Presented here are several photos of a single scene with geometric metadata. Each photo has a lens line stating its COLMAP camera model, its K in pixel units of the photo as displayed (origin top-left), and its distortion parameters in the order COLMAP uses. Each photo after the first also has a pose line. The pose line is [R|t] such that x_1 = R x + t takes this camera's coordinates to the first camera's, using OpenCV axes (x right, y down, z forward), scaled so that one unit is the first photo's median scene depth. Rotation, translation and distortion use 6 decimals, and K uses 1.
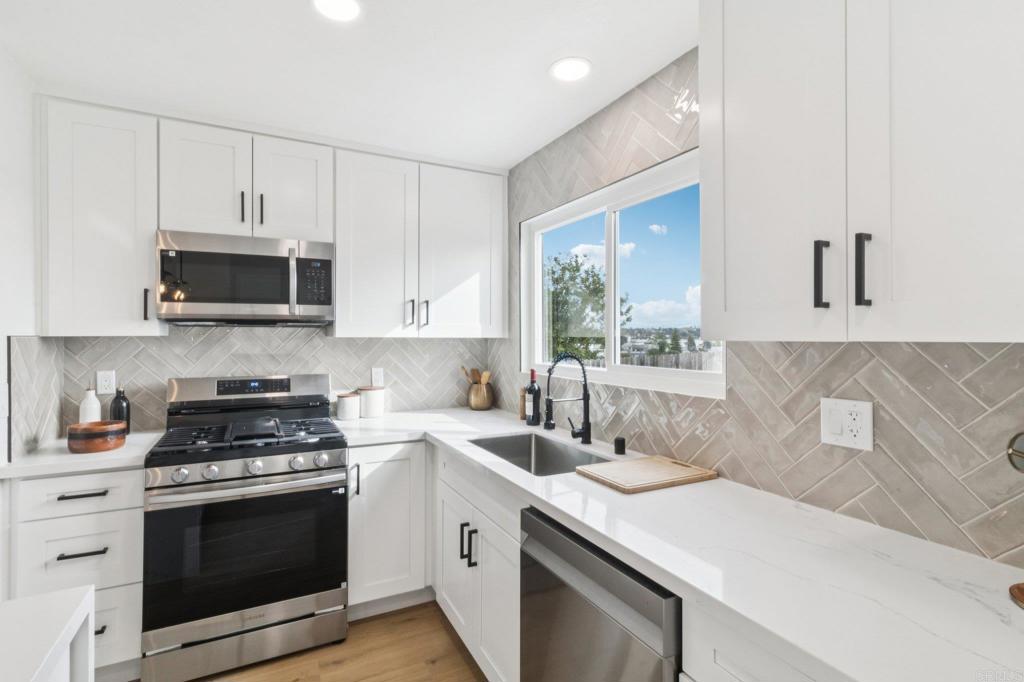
lens RADIAL K [[489.9, 0, 507.9], [0, 489.9, 337.0], [0, 0, 1]] dist [0.001790, 0.000664]
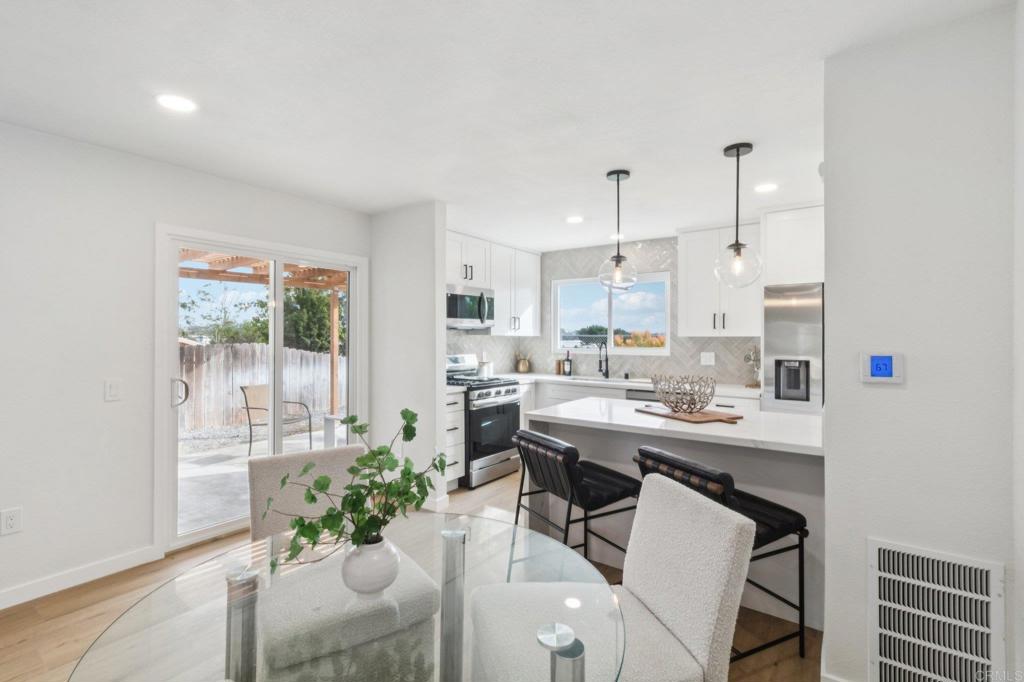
lens RADIAL K [[467.8, 0, 509.9], [0, 467.8, 333.1], [0, 0, 1]] dist [-0.003818, -0.000373]
pose [[0.893888, 0.008251, 0.448215, -1.348906], [-0.003354, 0.999926, -0.011719, 0.015692], [-0.448279, 0.008972, 0.893849, -0.907848]]
